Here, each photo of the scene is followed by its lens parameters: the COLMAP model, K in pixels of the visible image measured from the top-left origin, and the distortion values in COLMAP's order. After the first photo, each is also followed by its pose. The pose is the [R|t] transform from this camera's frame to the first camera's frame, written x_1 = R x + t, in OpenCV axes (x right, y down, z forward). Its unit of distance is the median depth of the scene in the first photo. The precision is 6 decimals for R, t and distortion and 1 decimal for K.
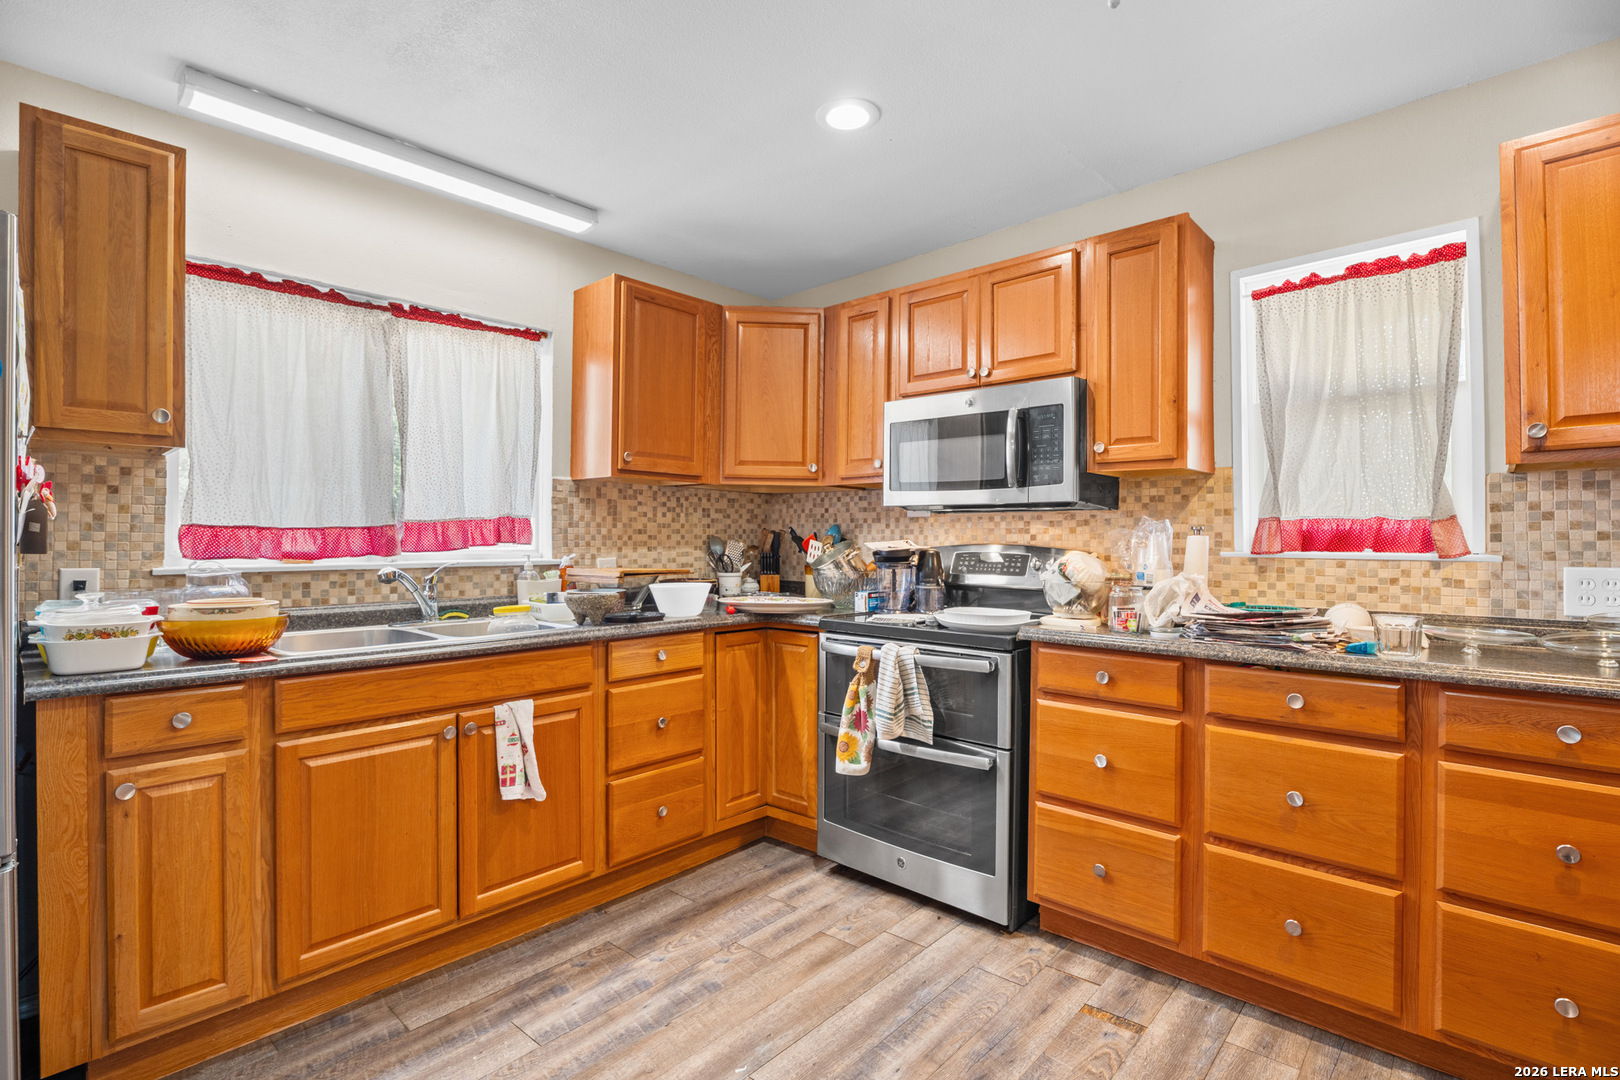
lens RADIAL K [[757.8, 0, 803.2], [0, 757.8, 535.6], [0, 0, 1]] dist [-0.009696, -0.000379]
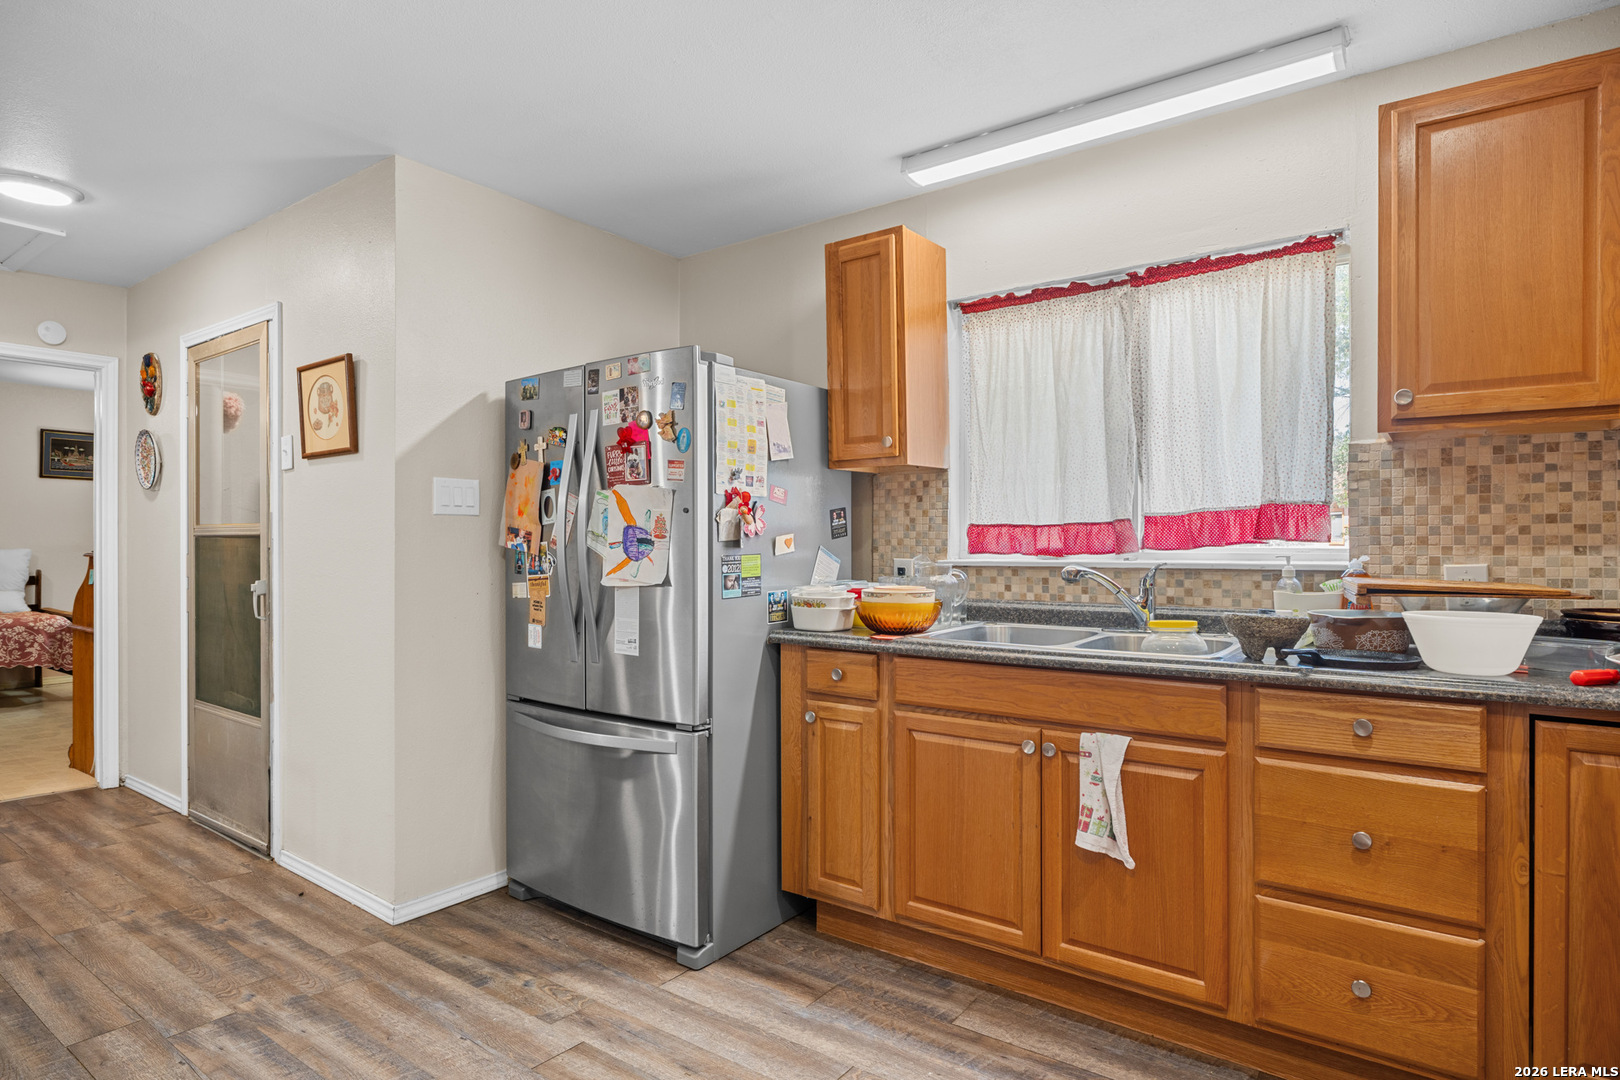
lens RADIAL K [[874.8, 0, 810.0], [0, 874.8, 540.0], [0, 0, 1]] dist [-0.019283, 0.000091]
pose [[0.117203, 0.000757, -0.993108, 0.547206], [0.011404, 0.999933, 0.002108, 0.004669], [0.993043, -0.011572, 0.117186, 0.609846]]
